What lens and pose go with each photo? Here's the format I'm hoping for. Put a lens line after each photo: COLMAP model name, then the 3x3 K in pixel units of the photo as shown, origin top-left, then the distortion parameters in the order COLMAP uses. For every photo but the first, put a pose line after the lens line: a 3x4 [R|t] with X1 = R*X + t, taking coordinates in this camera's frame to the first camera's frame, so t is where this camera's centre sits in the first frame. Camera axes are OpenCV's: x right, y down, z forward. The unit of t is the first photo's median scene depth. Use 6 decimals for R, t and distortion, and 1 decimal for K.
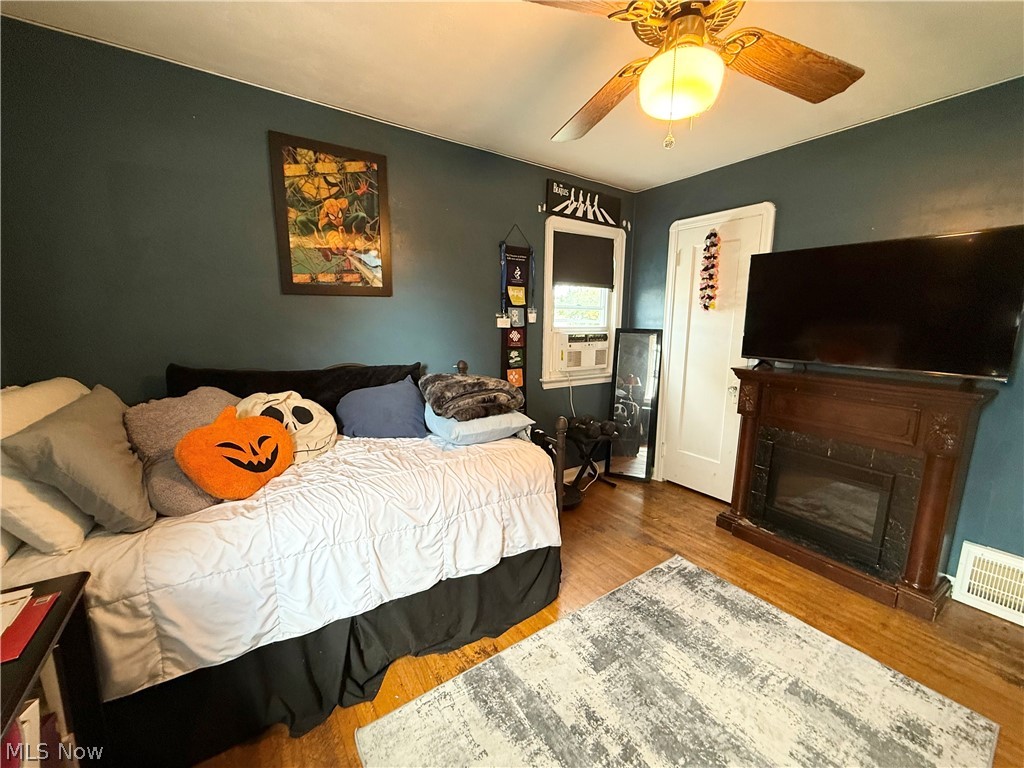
lens RADIAL K [[407.9, 0, 507.8], [0, 407.9, 384.9], [0, 0, 1]] dist [-0.000375, -0.000209]
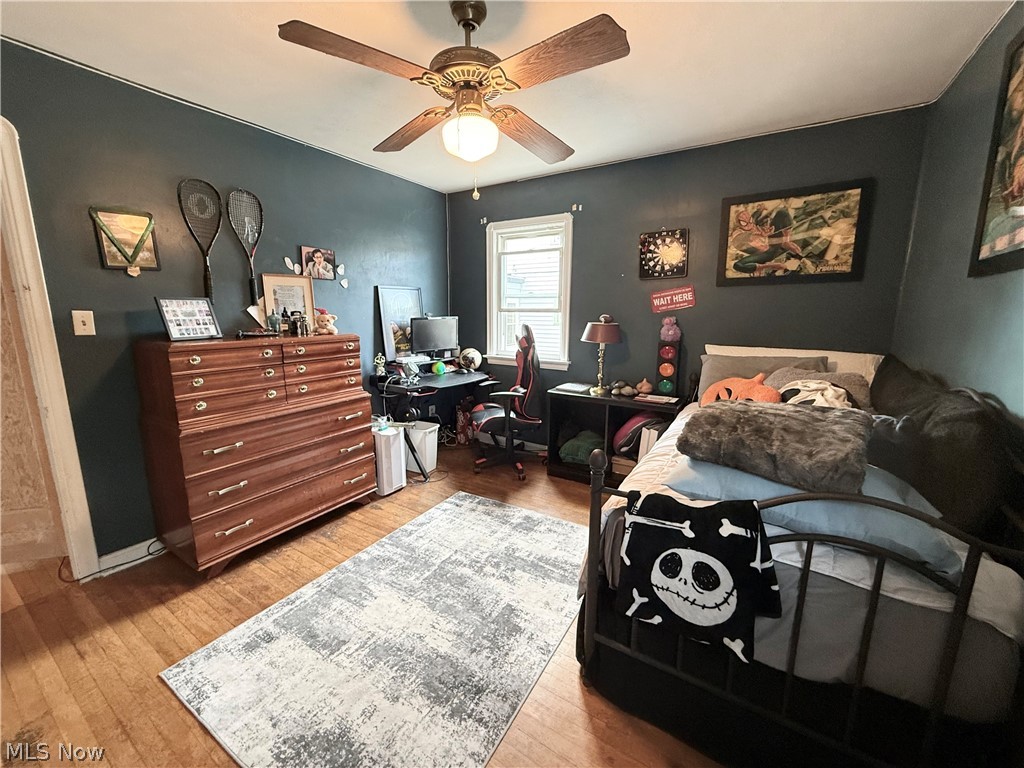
lens RADIAL K [[407.9, 0, 507.8], [0, 407.9, 384.9], [0, 0, 1]] dist [-0.000375, -0.000209]
pose [[-0.917941, 0.056302, -0.392701, 0.448525], [-0.078193, 0.944783, 0.318231, -0.192558], [0.388934, 0.322824, -0.862853, 1.252824]]
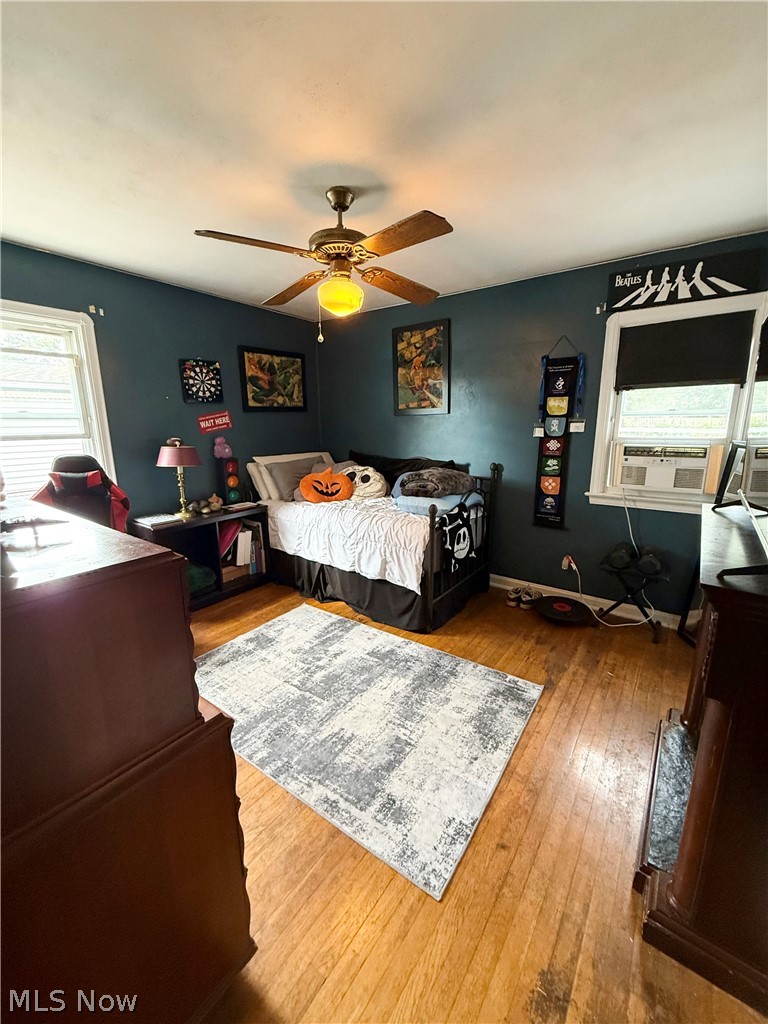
lens RADIAL K [[407.9, 0, 385.5], [0, 407.9, 511.3], [0, 0, 1]] dist [-0.000375, -0.000209]
pose [[0.339553, 0.189366, -0.921328, 1.112778], [-0.137532, 0.978992, 0.150531, -0.067368], [0.930478, 0.075599, 0.358463, 0.310430]]
